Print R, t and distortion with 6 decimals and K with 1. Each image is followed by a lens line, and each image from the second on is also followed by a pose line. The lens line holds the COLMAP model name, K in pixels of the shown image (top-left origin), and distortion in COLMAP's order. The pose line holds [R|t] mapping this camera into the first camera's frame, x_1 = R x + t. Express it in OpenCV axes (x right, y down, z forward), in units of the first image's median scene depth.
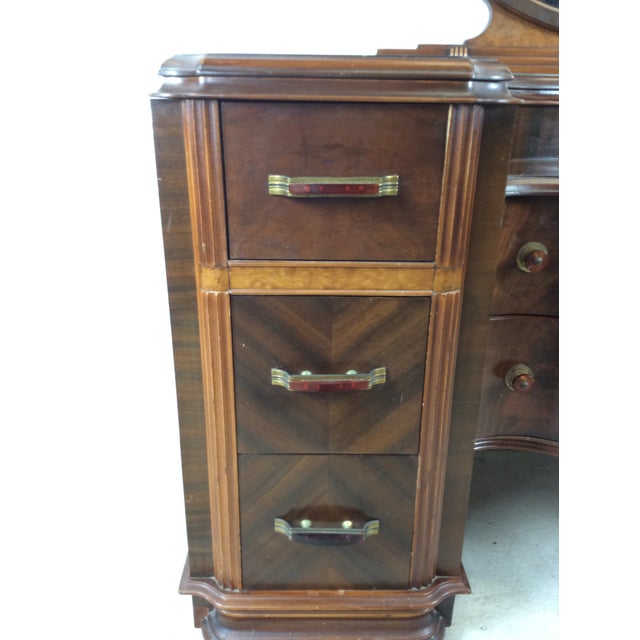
lens RADIAL K [[585.6, 0, 315.3], [0, 585.6, 328.7], [0, 0, 1]] dist [0.016769, 0.000000]
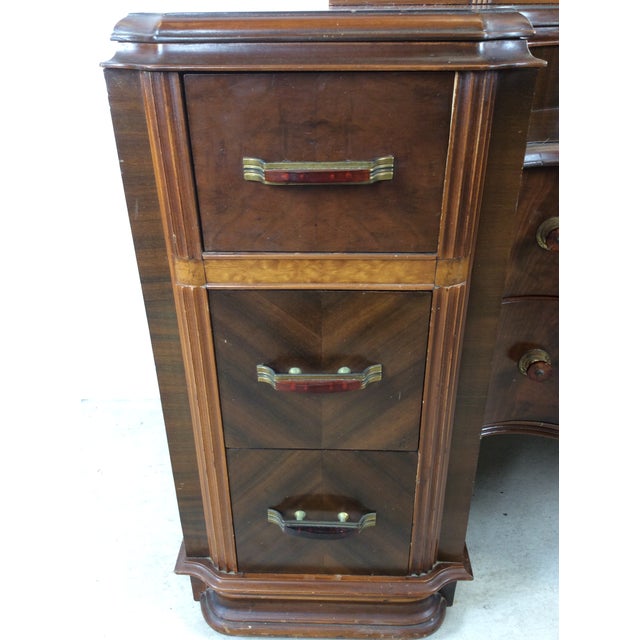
lens RADIAL K [[585.6, 0, 317.9], [0, 585.6, 323.6], [0, 0, 1]] dist [0.016769, 0.000000]
pose [[0.998609, 0.006203, -0.052366, 0.068334], [0.001050, 0.990522, 0.137347, -0.121561], [0.052722, -0.137211, 0.989138, 0.101828]]
